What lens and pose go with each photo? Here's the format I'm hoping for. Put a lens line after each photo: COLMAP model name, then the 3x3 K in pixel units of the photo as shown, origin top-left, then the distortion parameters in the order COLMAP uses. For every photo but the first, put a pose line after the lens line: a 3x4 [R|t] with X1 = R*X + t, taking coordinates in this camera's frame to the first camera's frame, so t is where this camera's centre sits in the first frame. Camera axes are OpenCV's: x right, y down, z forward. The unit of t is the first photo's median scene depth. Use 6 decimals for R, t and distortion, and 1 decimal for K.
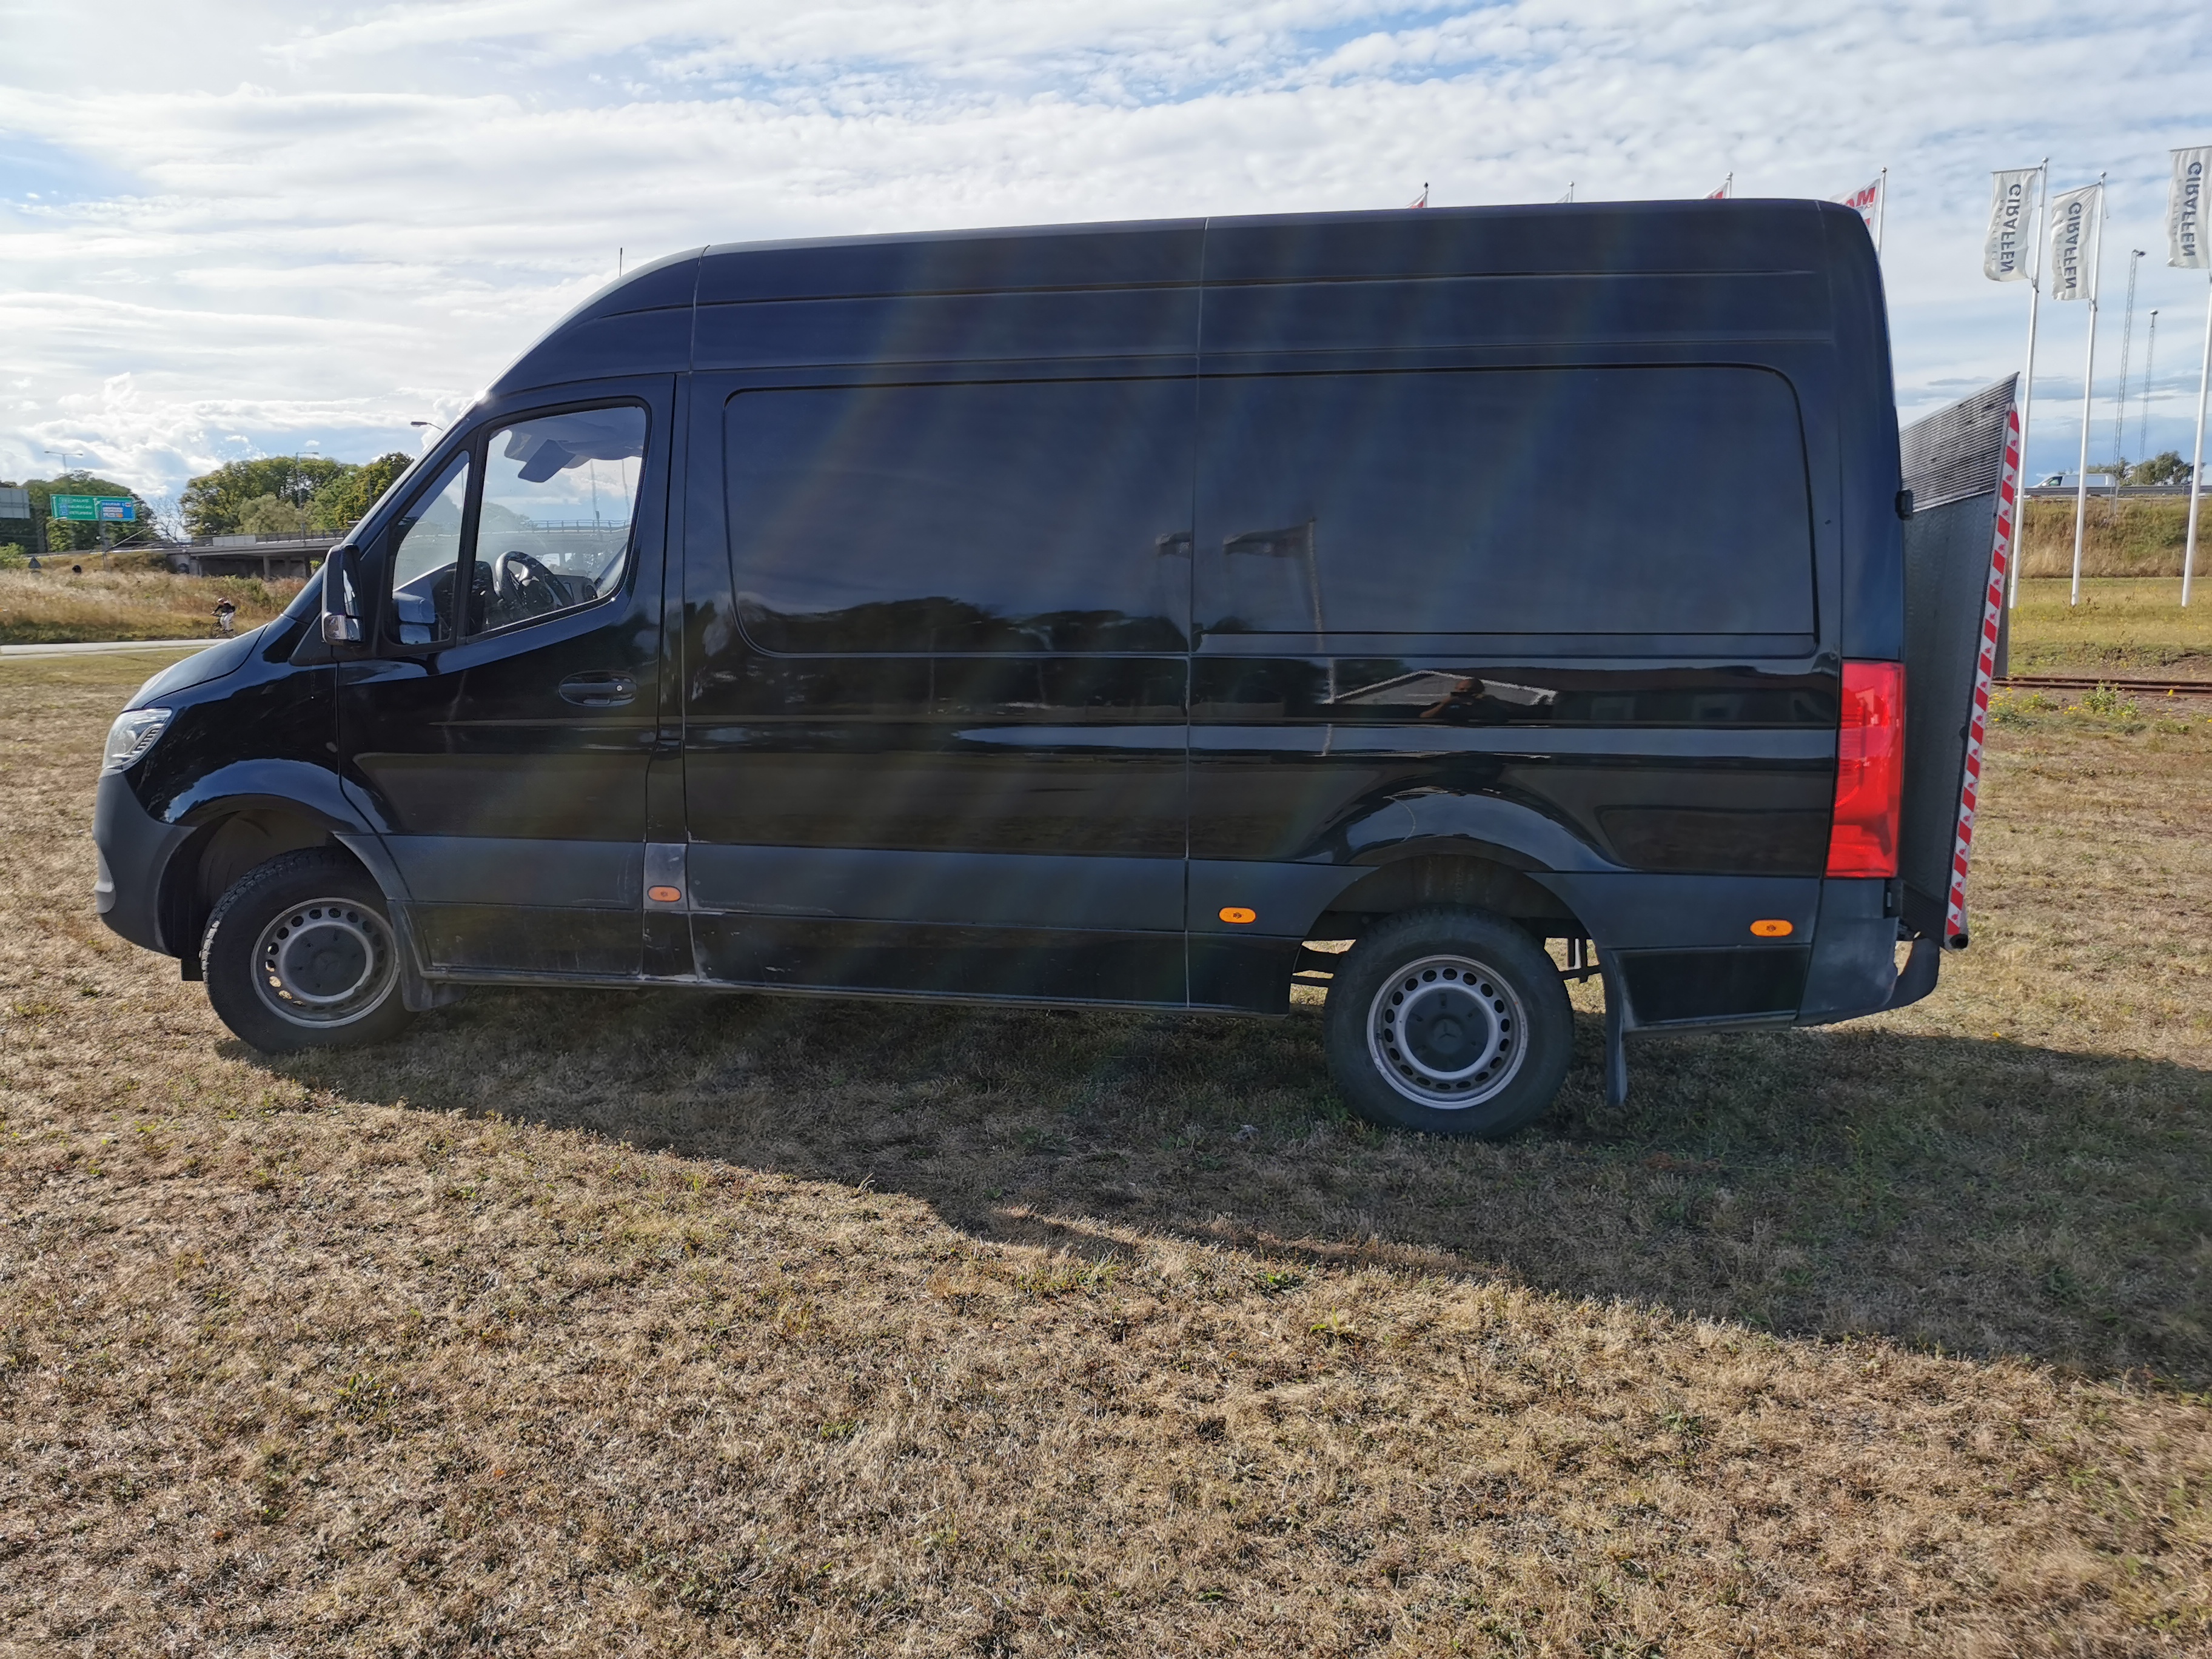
lens RADIAL K [[1702.9, 0, 1106.0], [0, 1702.9, 829.5], [0, 0, 1]] dist [0.040104, 0.001477]
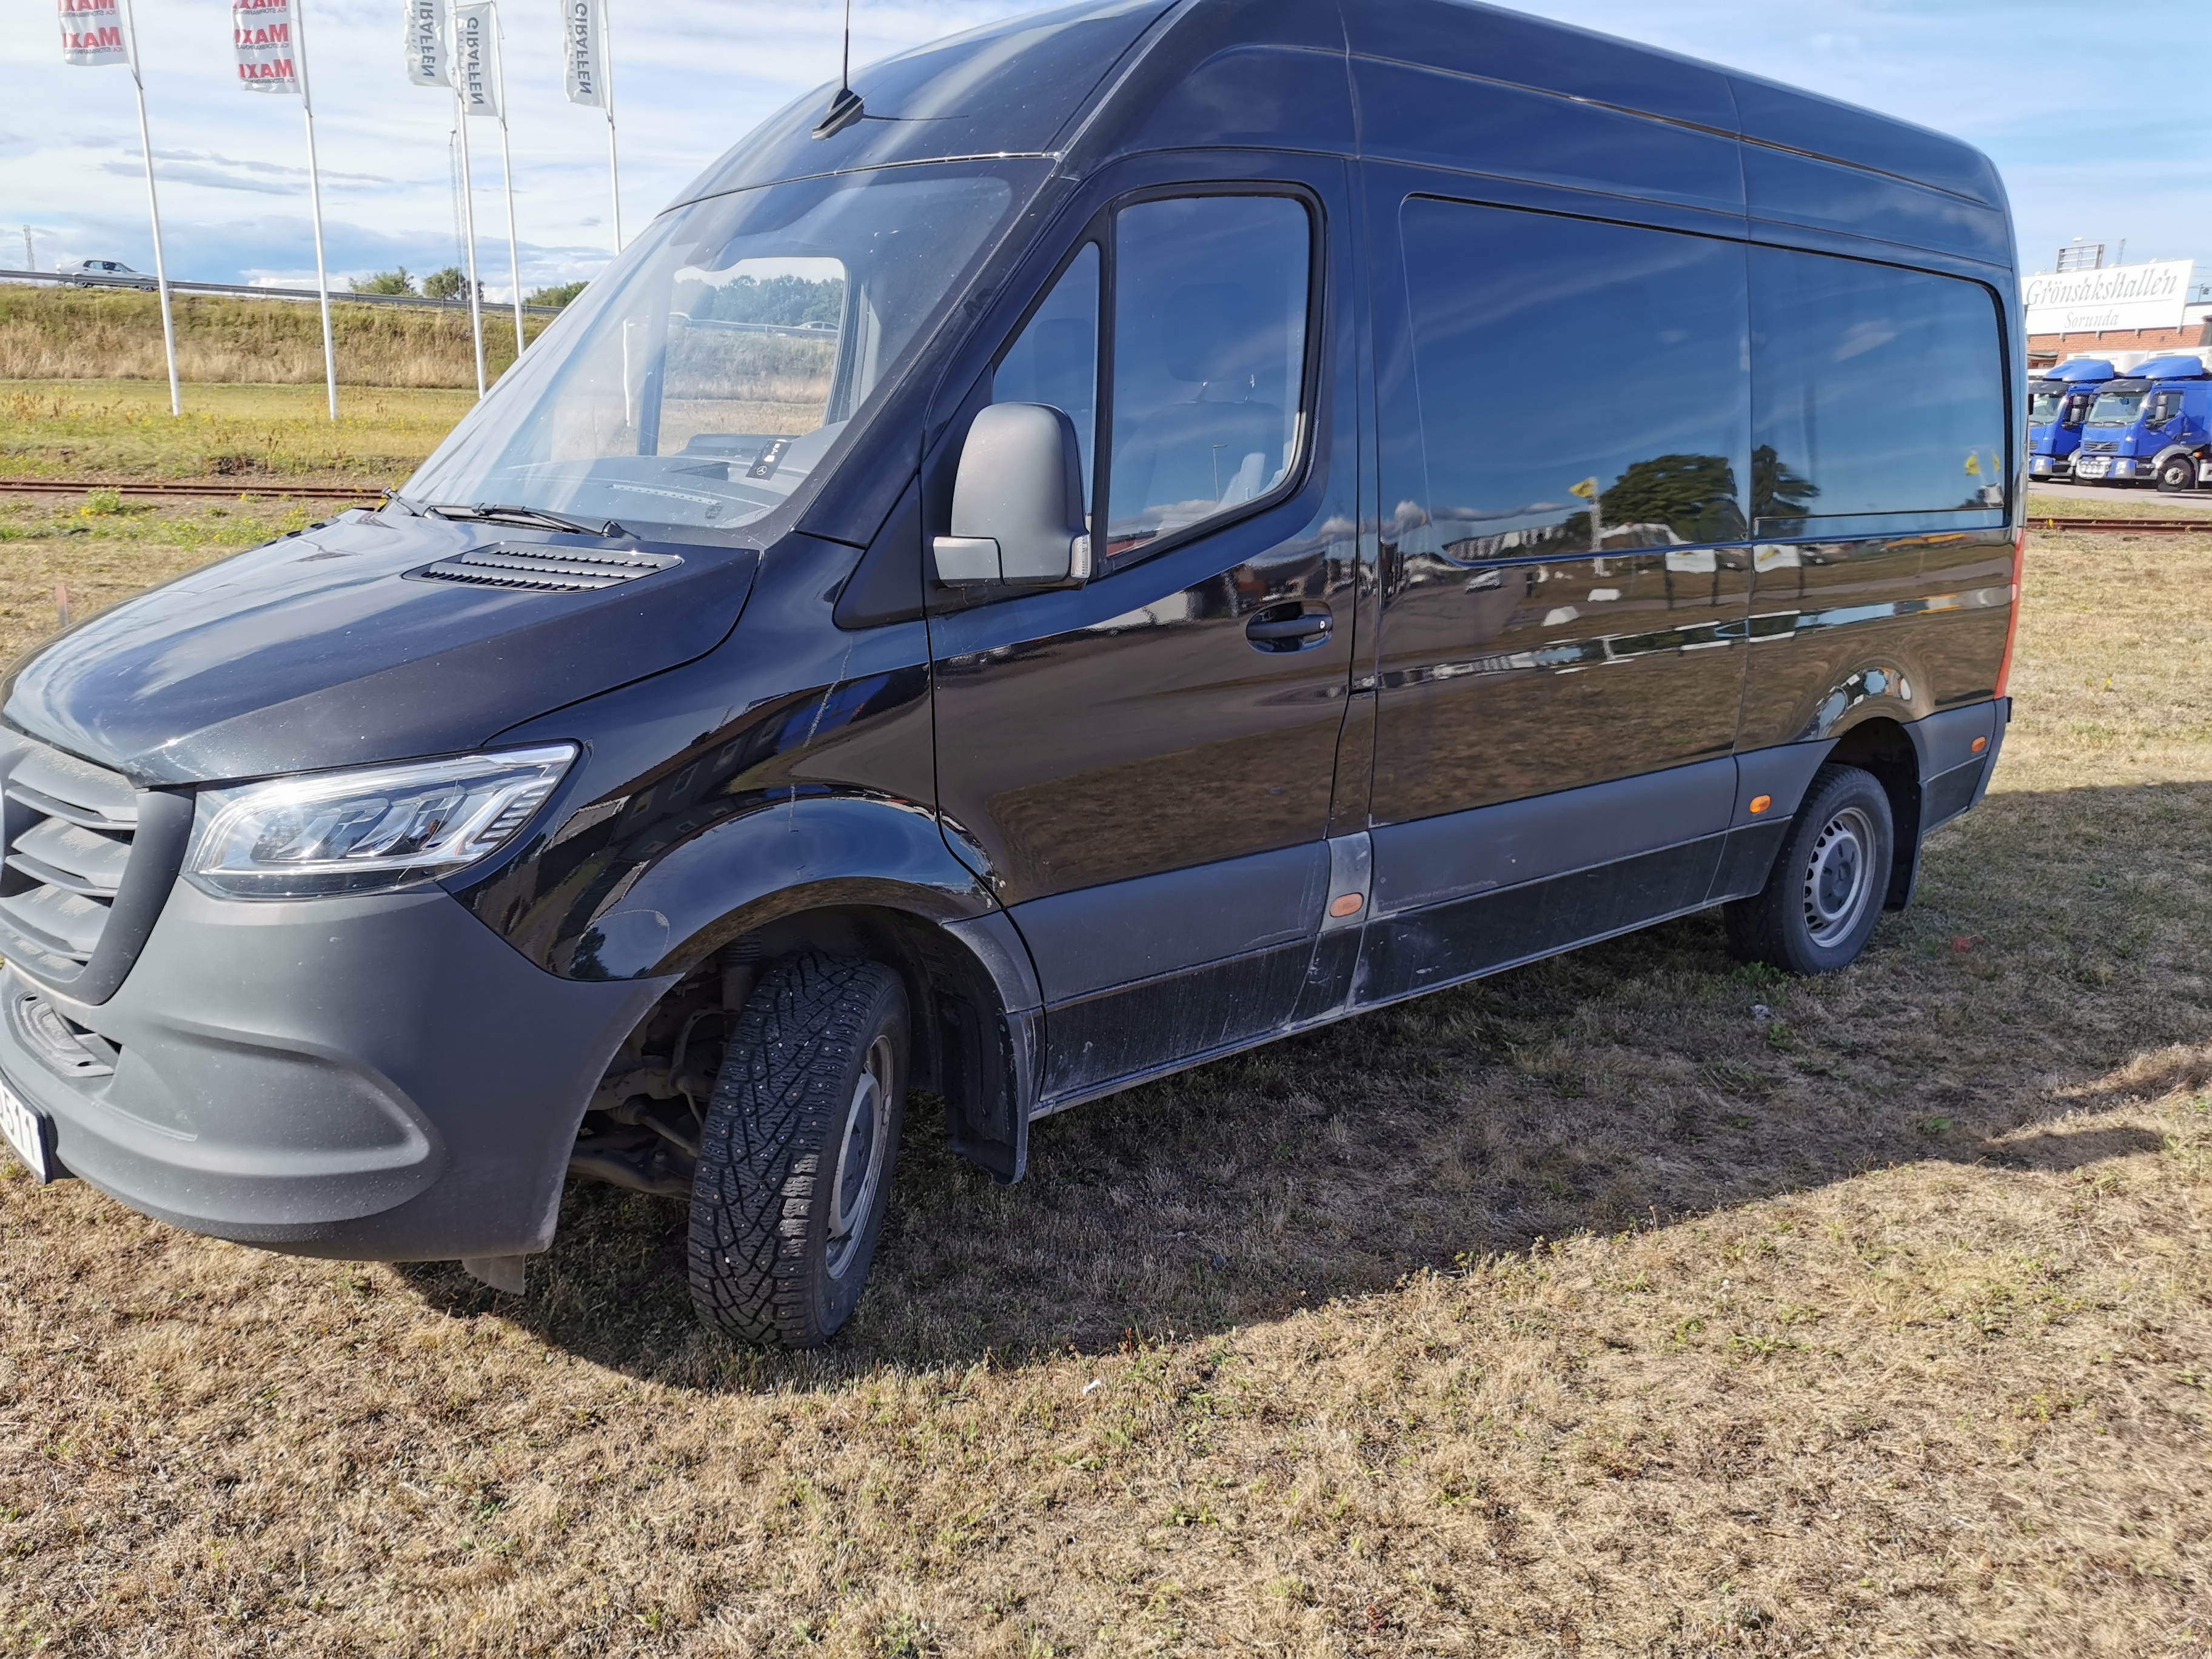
lens RADIAL K [[1702.9, 0, 1106.0], [0, 1702.9, 829.5], [0, 0, 1]] dist [0.040104, 0.001477]
pose [[0.612727, -0.170792, 0.771619, -0.855803], [0.084282, 0.984922, 0.151078, -0.108661], [-0.785788, -0.027536, 0.617883, 0.629811]]
